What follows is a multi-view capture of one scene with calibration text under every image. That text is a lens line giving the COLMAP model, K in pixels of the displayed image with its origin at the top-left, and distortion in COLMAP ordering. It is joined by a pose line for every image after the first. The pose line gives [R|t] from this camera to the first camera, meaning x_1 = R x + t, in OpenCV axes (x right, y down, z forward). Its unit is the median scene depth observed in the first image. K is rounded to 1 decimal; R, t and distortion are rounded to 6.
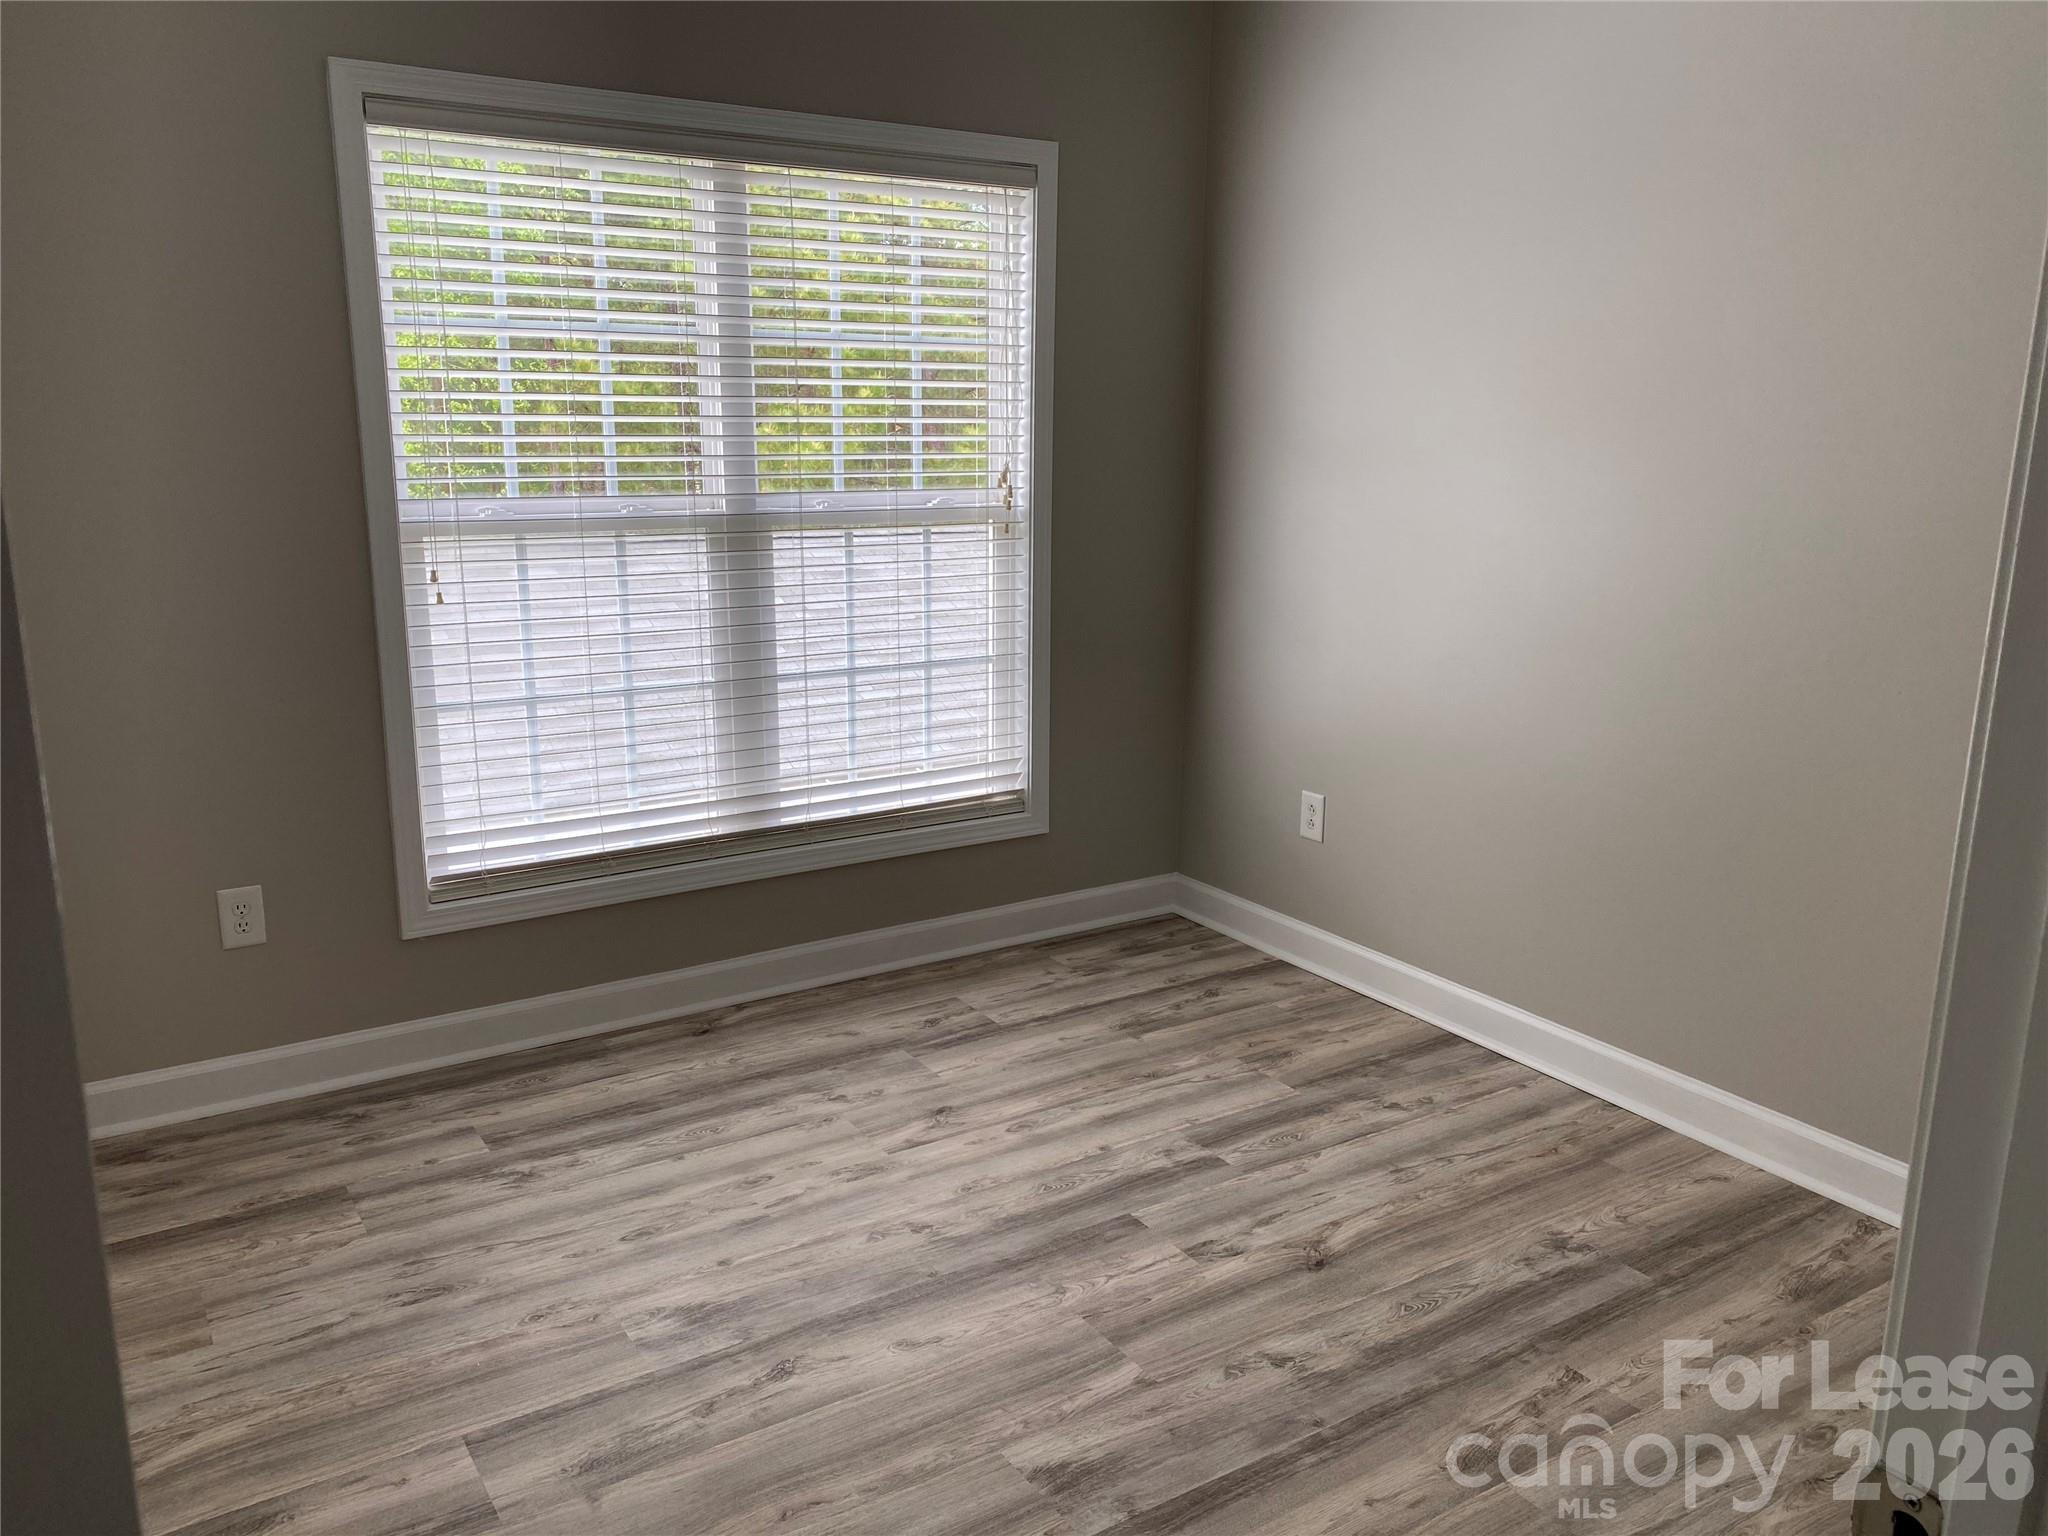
lens RADIAL K [[1568.4, 0, 1024.0], [0, 1568.4, 768.0], [0, 0, 1]] dist [0.005420, 0.003161]
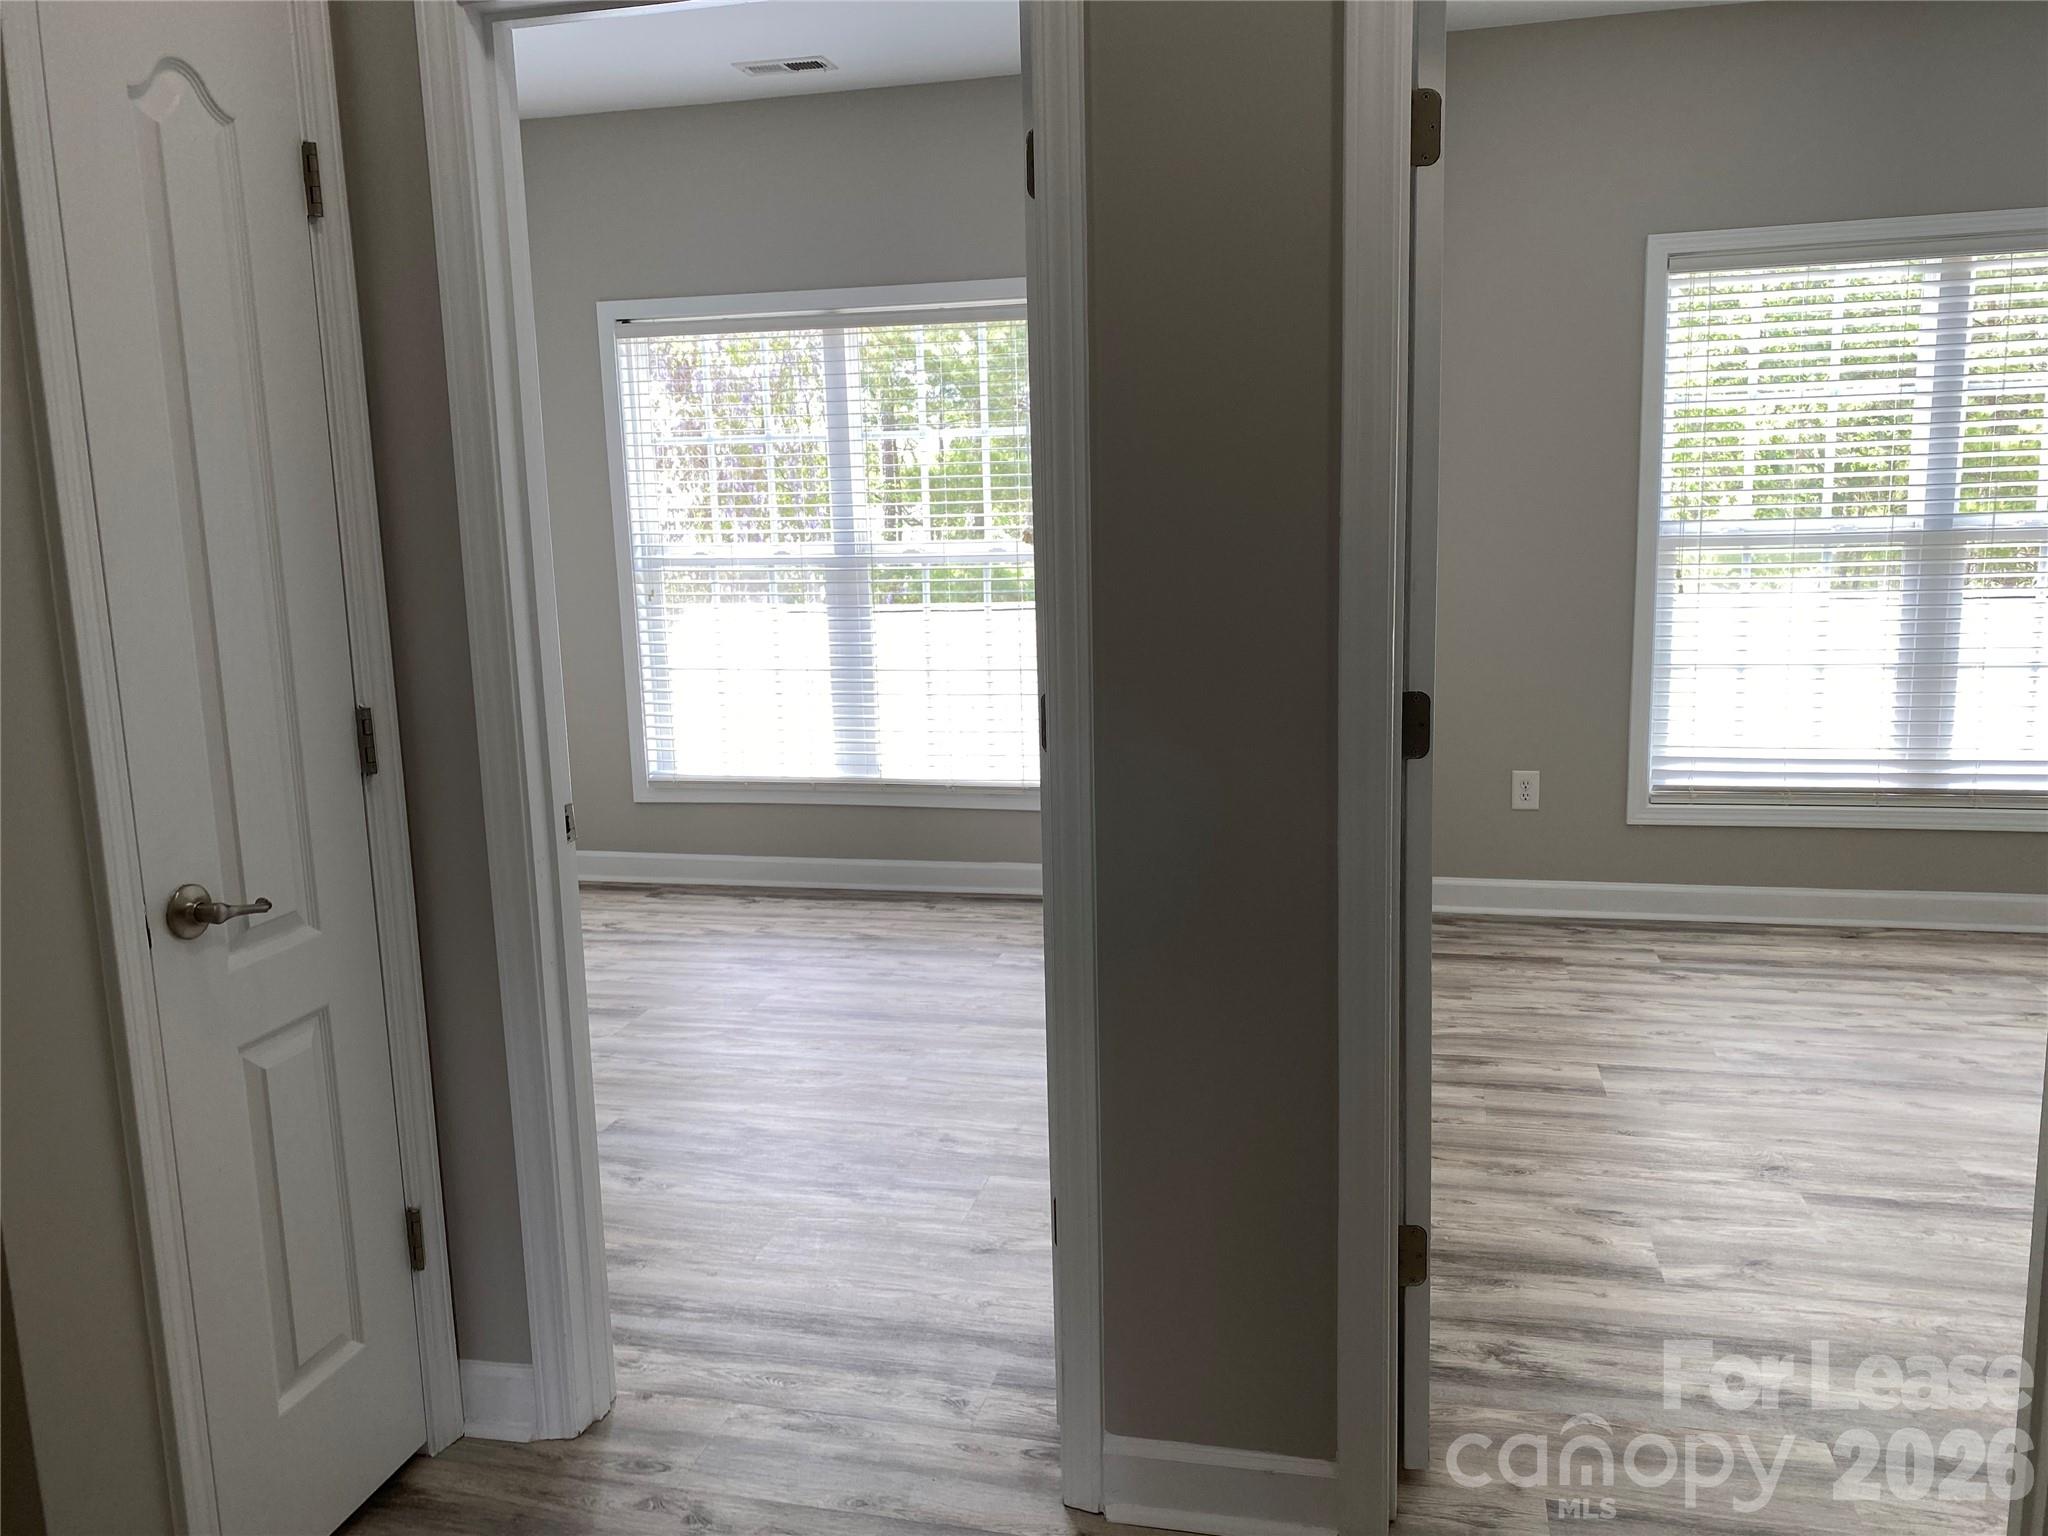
lens RADIAL K [[1565.0, 0, 1024.0], [0, 1565.0, 789.3], [0, 0, 1]] dist [-0.001545, -0.011862]
pose [[0.684933, 0.097967, -0.721990, 0.288977], [-0.127500, 0.991745, 0.013614, 0.141008], [0.717363, 0.082729, 0.691770, -0.442703]]
